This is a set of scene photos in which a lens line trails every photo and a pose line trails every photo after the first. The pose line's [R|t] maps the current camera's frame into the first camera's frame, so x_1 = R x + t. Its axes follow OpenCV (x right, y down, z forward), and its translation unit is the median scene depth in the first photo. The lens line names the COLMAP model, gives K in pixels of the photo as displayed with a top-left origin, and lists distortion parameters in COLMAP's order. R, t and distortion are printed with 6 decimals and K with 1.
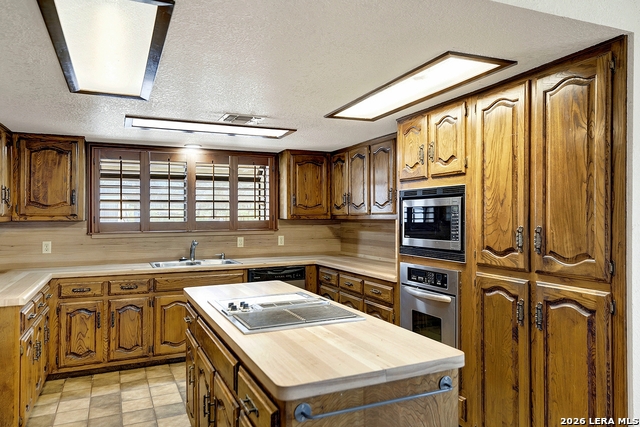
lens RADIAL K [[445.3, 0, 320.0], [0, 445.3, 213.5], [0, 0, 1]] dist [0.012201, 0.001241]
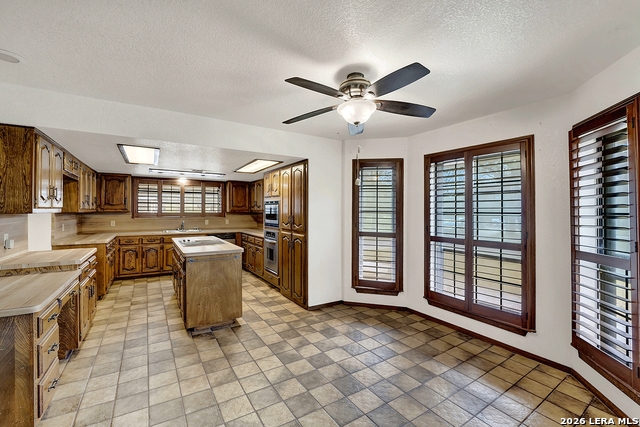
lens RADIAL K [[279.1, 0, 322.1], [0, 279.1, 210.9], [0, 0, 1]] dist [-0.015399, 0.000484]
pose [[0.991859, 0.011247, 0.126841, 0.260132], [-0.012075, 0.999911, 0.005757, -0.007095], [-0.126765, -0.007242, 0.991906, -0.525184]]
